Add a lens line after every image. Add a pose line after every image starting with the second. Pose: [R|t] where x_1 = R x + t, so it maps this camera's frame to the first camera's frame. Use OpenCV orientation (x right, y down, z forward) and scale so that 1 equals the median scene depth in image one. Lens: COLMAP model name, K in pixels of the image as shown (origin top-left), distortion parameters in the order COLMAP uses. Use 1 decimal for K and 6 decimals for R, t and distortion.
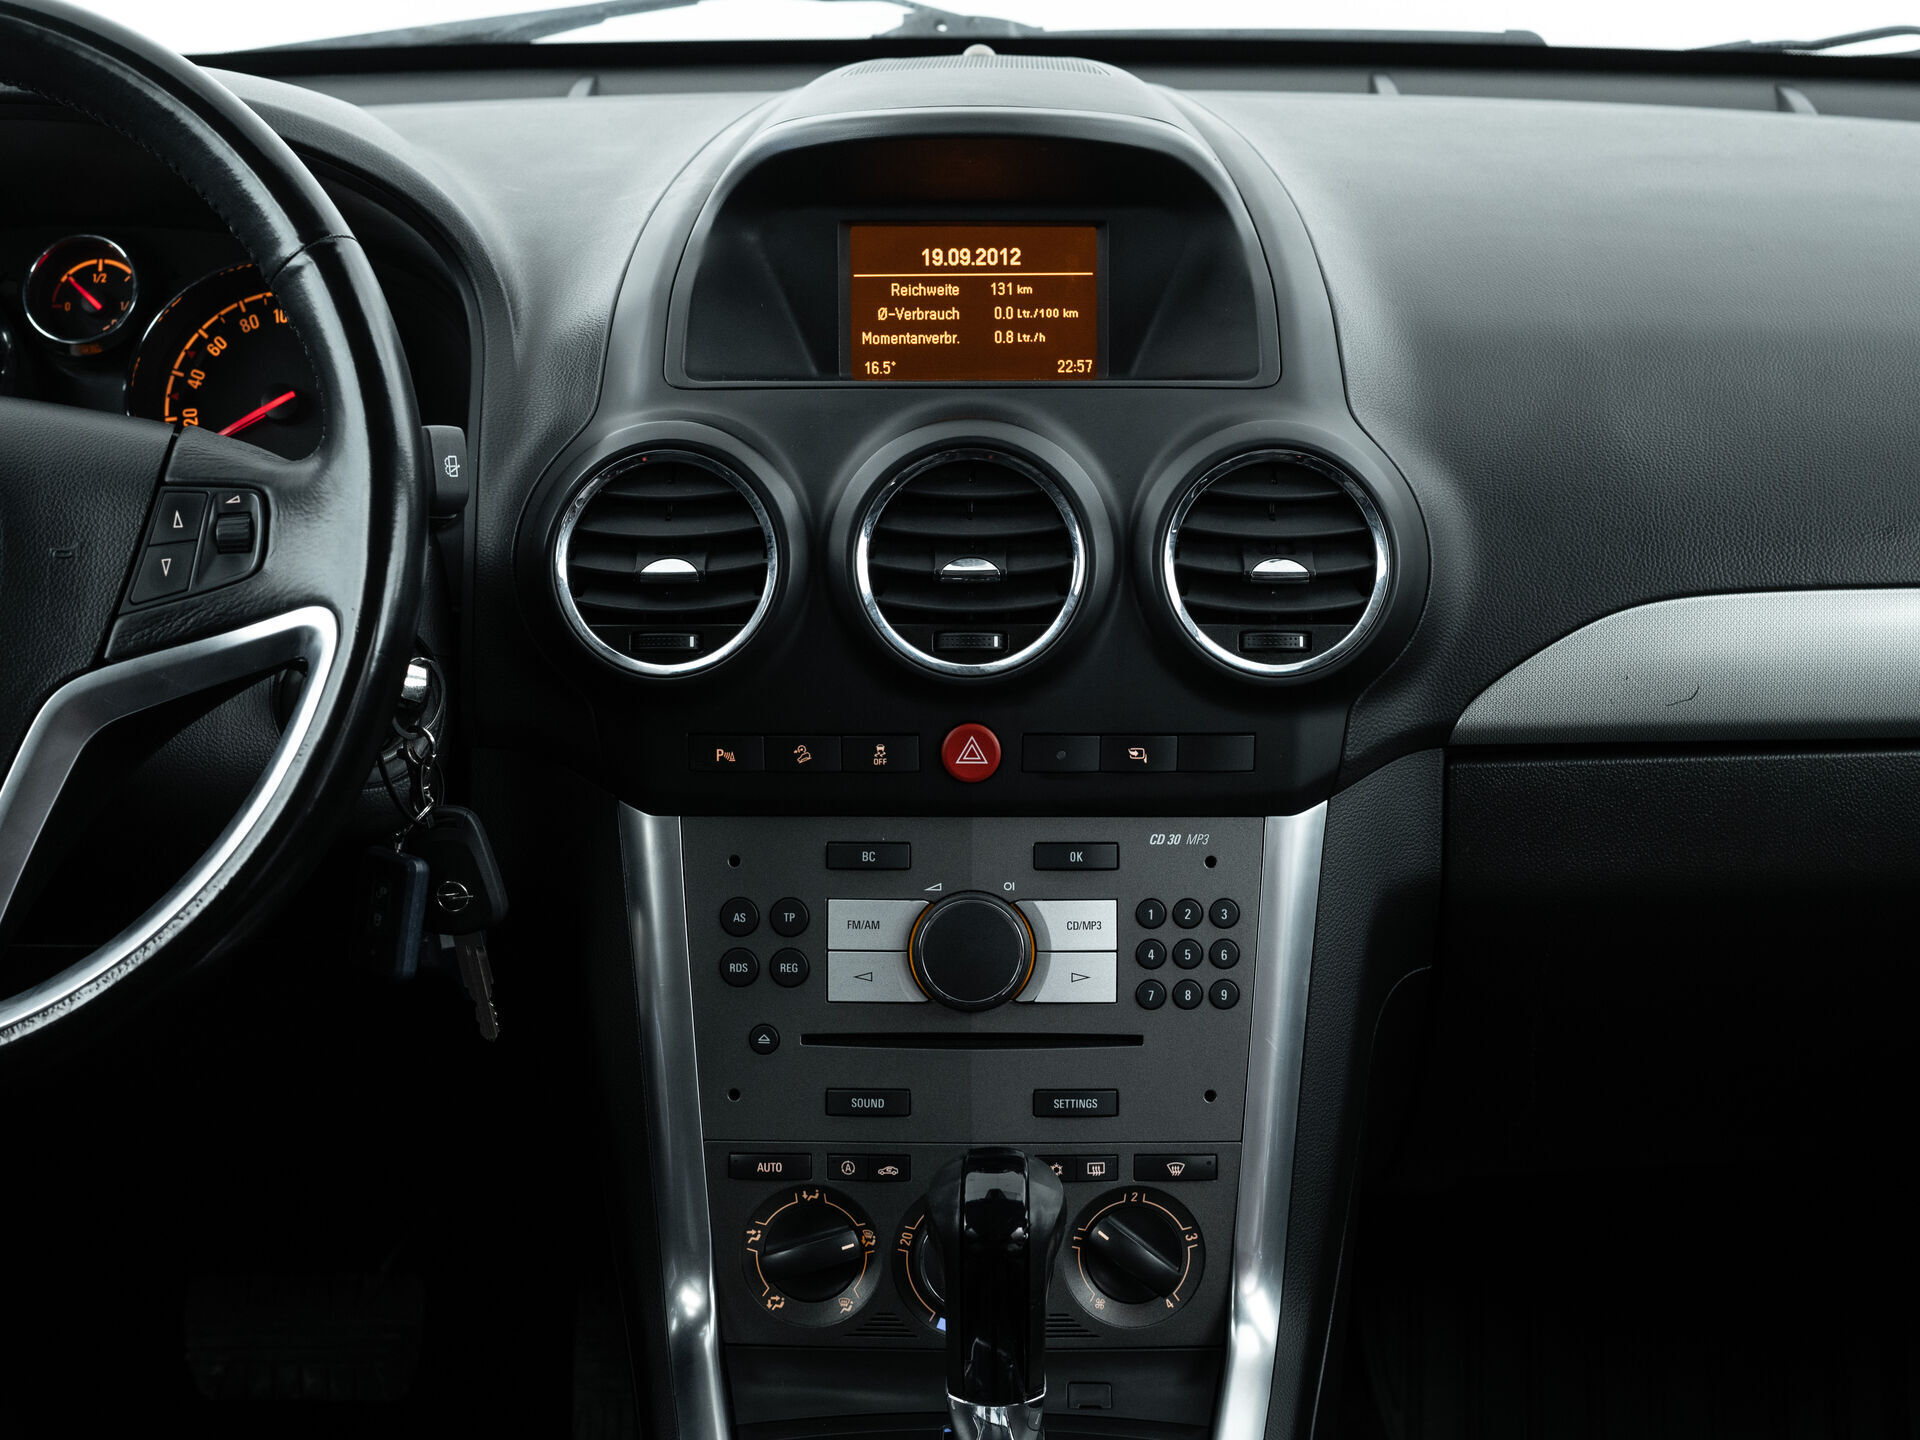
lens RADIAL K [[3299.0, 0, 954.1], [0, 3299.0, 741.7], [0, 0, 1]] dist [-0.141119, 0.146467]
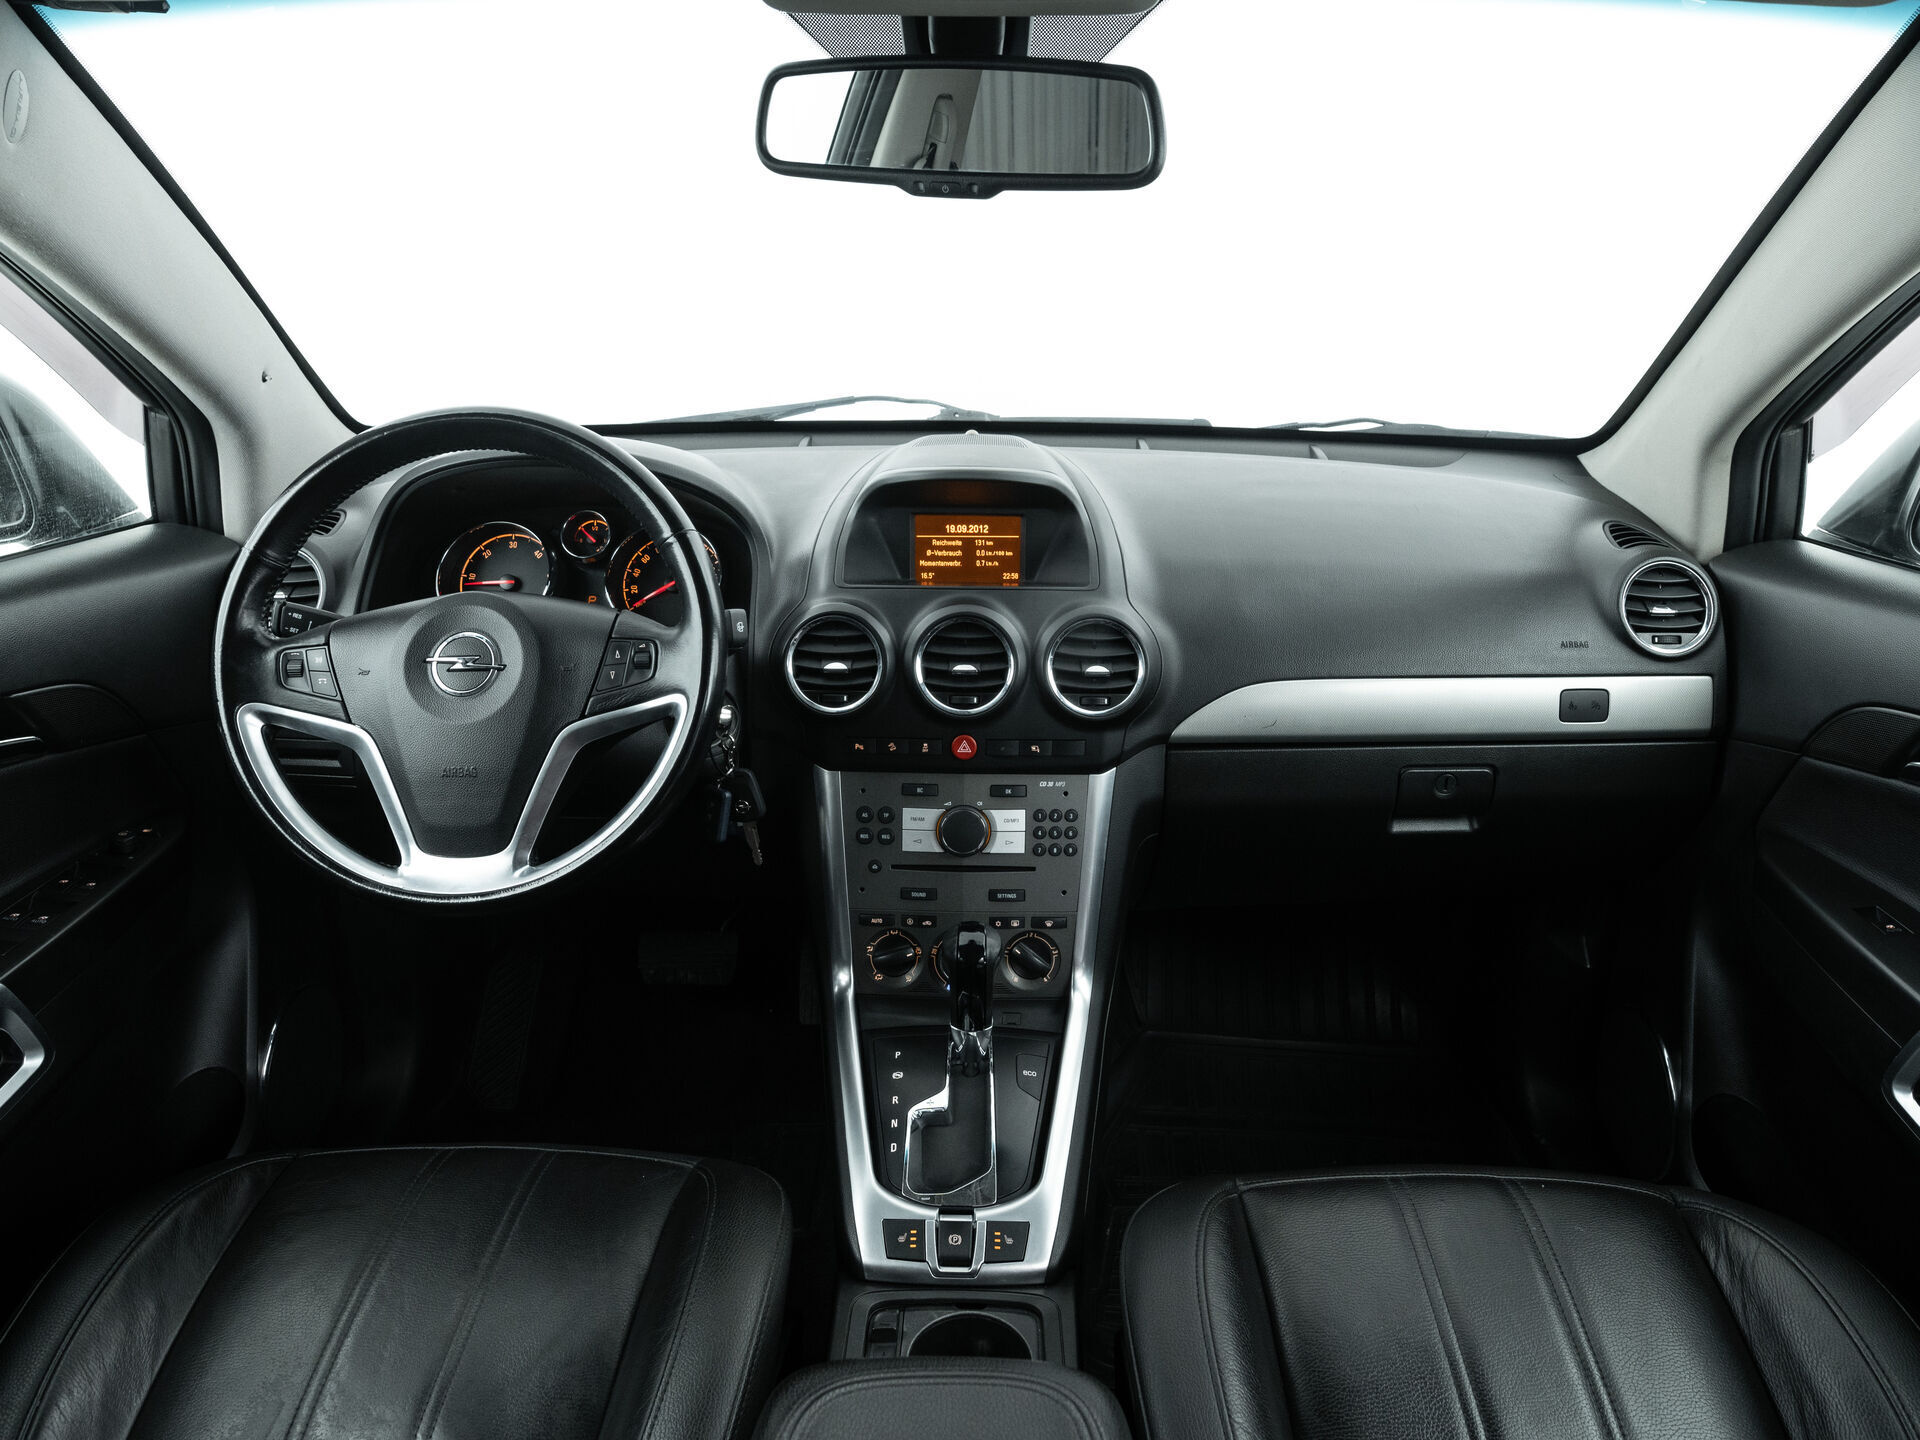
lens RADIAL K [[1254.9, 0, 960.0], [0, 1254.9, 720.0], [0, 0, 1]] dist [-0.023204, -0.003054]
pose [[0.999936, 0.011197, -0.001329, 0.003185], [-0.011113, 0.998612, 0.051488, -0.061345], [0.001904, -0.051470, 0.998673, 0.109324]]
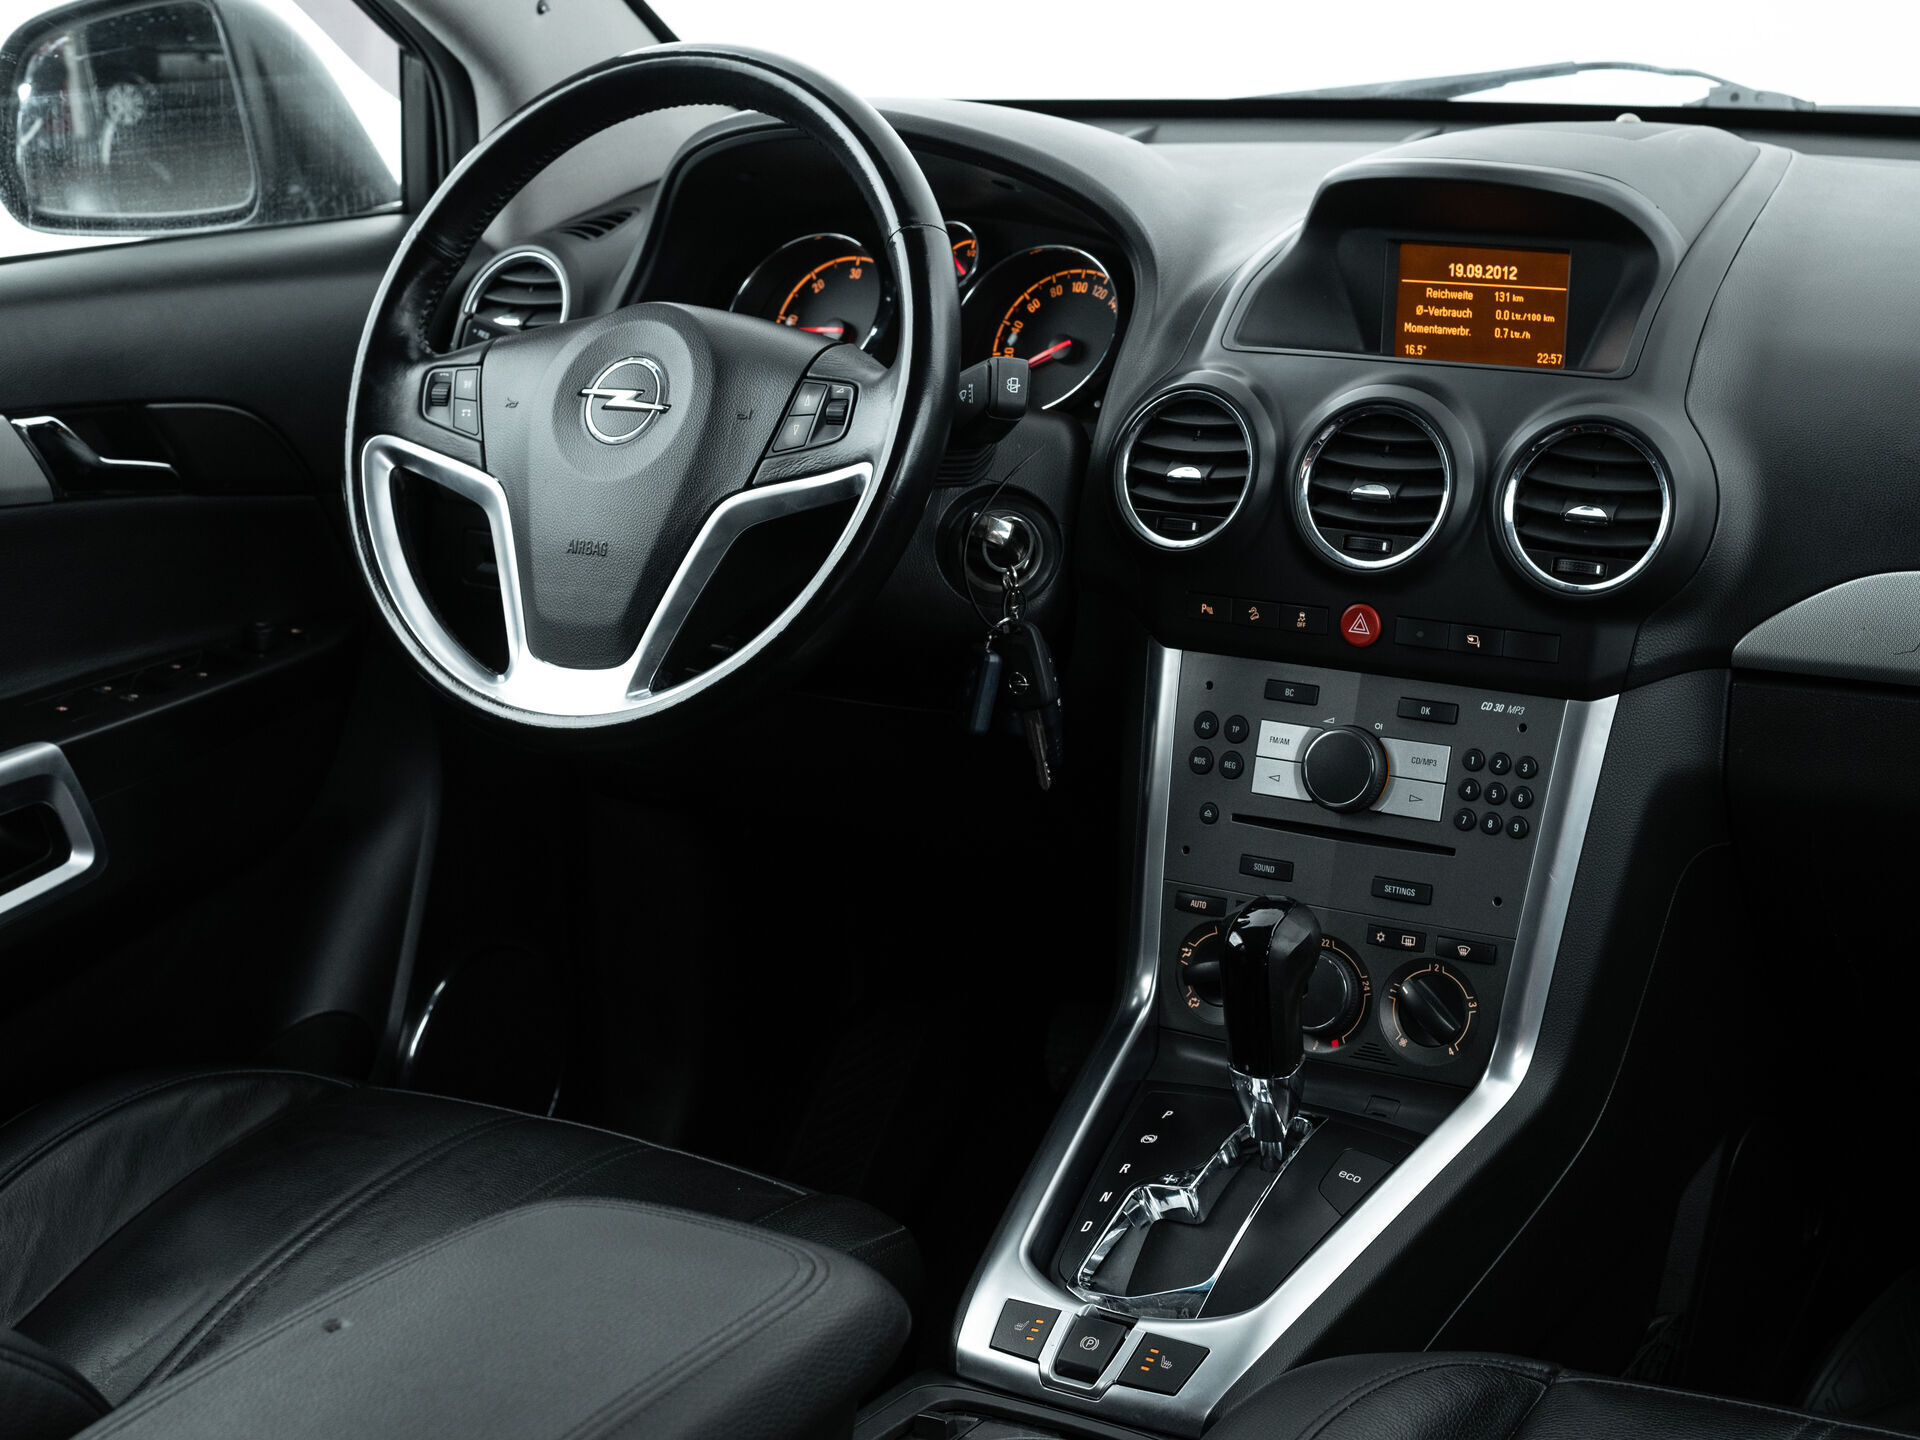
lens RADIAL K [[3250.0, 0, 960.0], [0, 3250.0, 720.0], [0, 0, 1]] dist [-0.114599, 0.031325]
pose [[0.847308, 0.123963, -0.516433, 0.562465], [-0.131179, 0.991099, 0.022676, 0.033444], [0.514647, 0.048532, 0.856027, -0.240641]]
